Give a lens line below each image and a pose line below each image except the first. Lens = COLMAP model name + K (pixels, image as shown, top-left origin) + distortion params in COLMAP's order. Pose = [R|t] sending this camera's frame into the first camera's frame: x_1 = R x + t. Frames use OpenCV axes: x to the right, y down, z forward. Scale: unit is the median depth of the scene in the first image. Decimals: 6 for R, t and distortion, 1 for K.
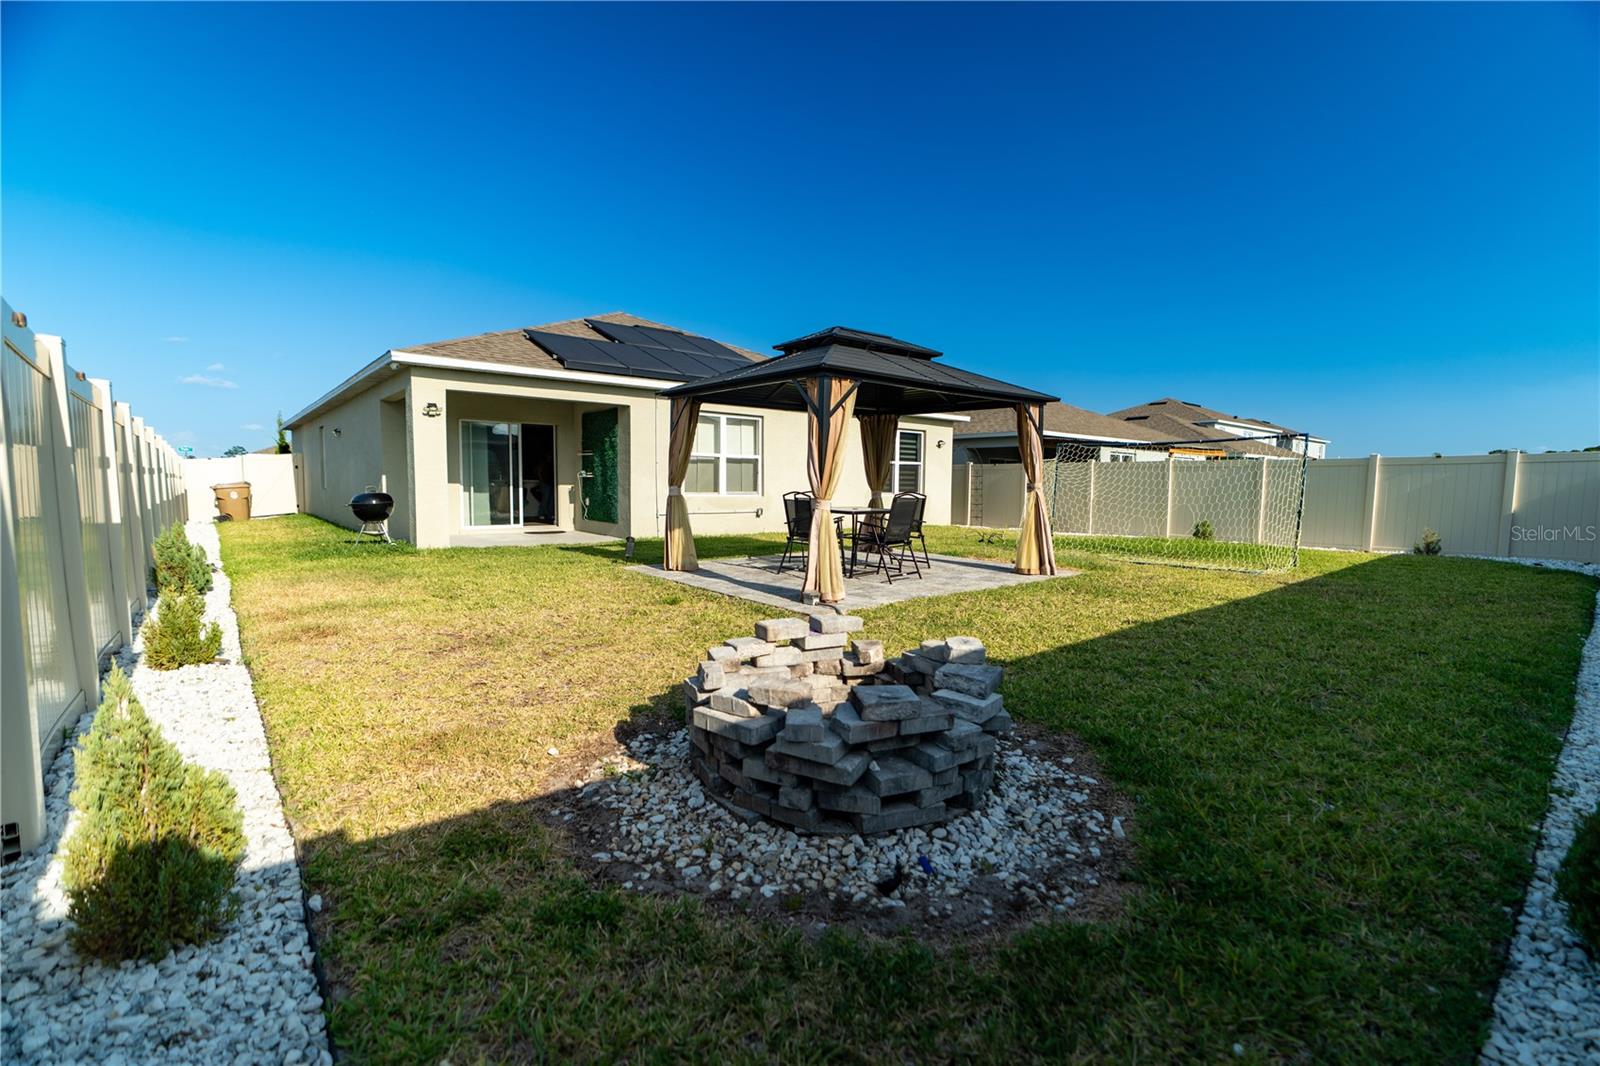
lens RADIAL K [[724.1, 0, 794.2], [0, 724.1, 552.2], [0, 0, 1]] dist [-0.002511, 0.000896]
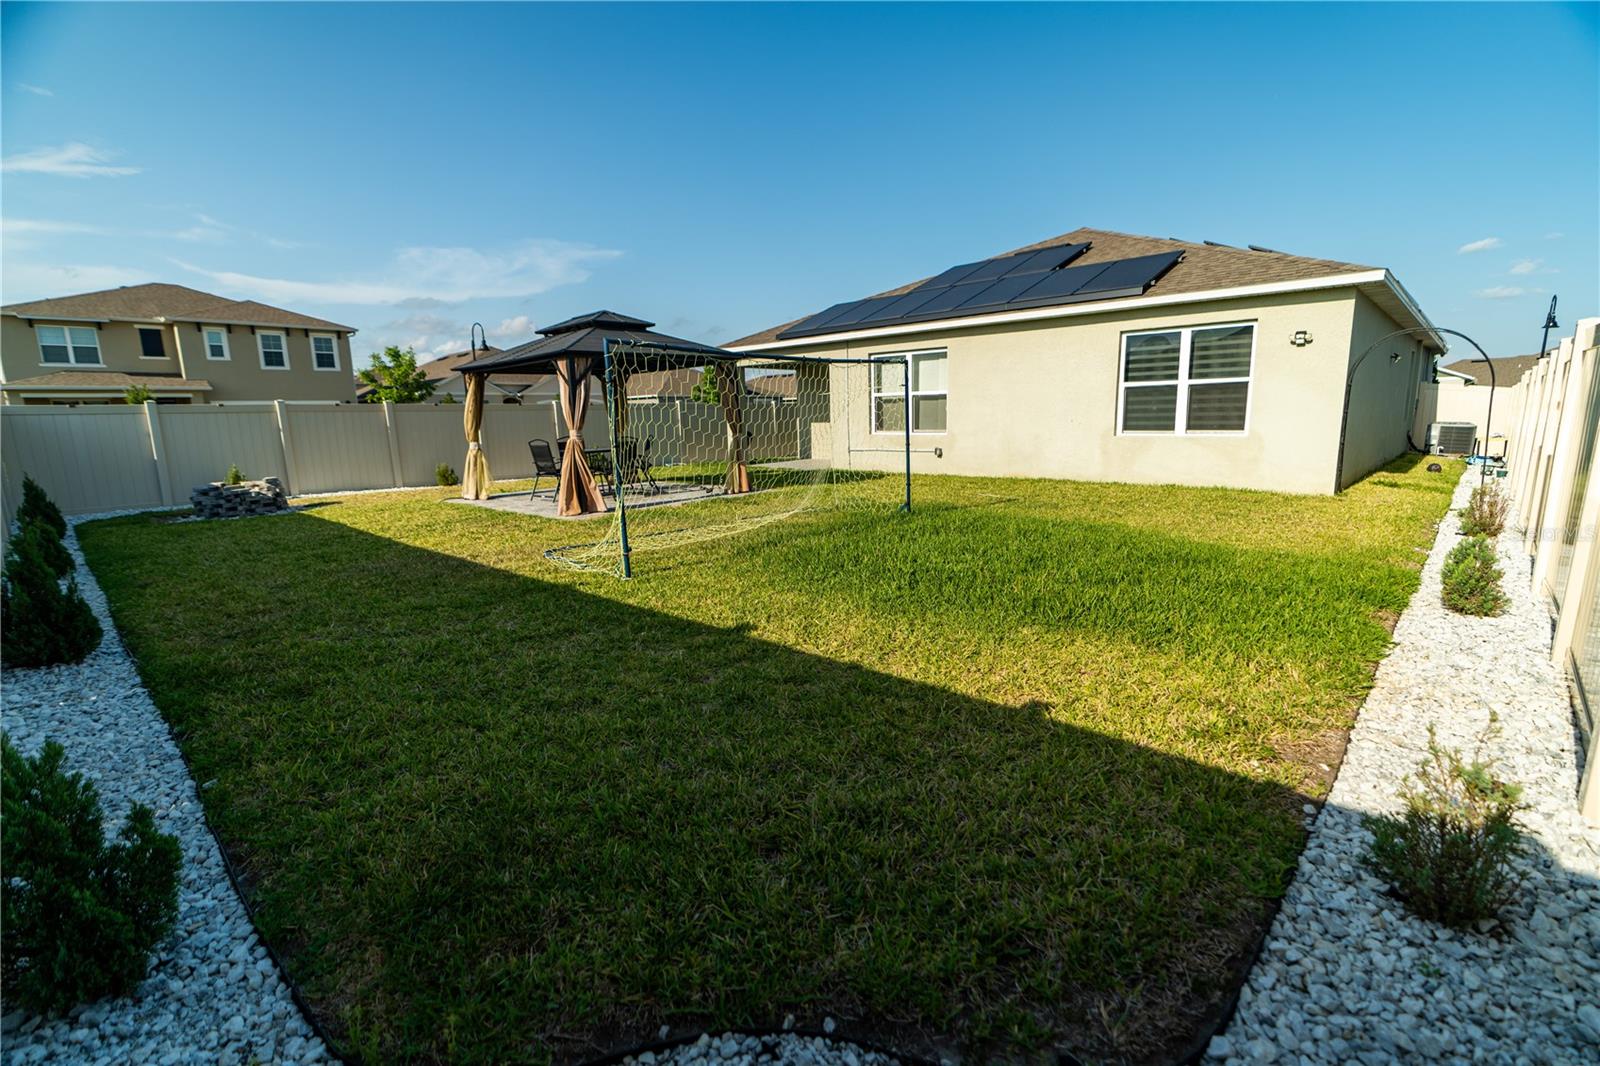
lens RADIAL K [[723.8, 0, 791.5], [0, 723.8, 554.3], [0, 0, 1]] dist [-0.002300, 0.000795]
pose [[0.094224, 0.175146, -0.980023, 0.900952], [-0.073554, 0.982937, 0.168595, -0.070145], [0.992830, 0.056199, 0.105499, 0.730187]]
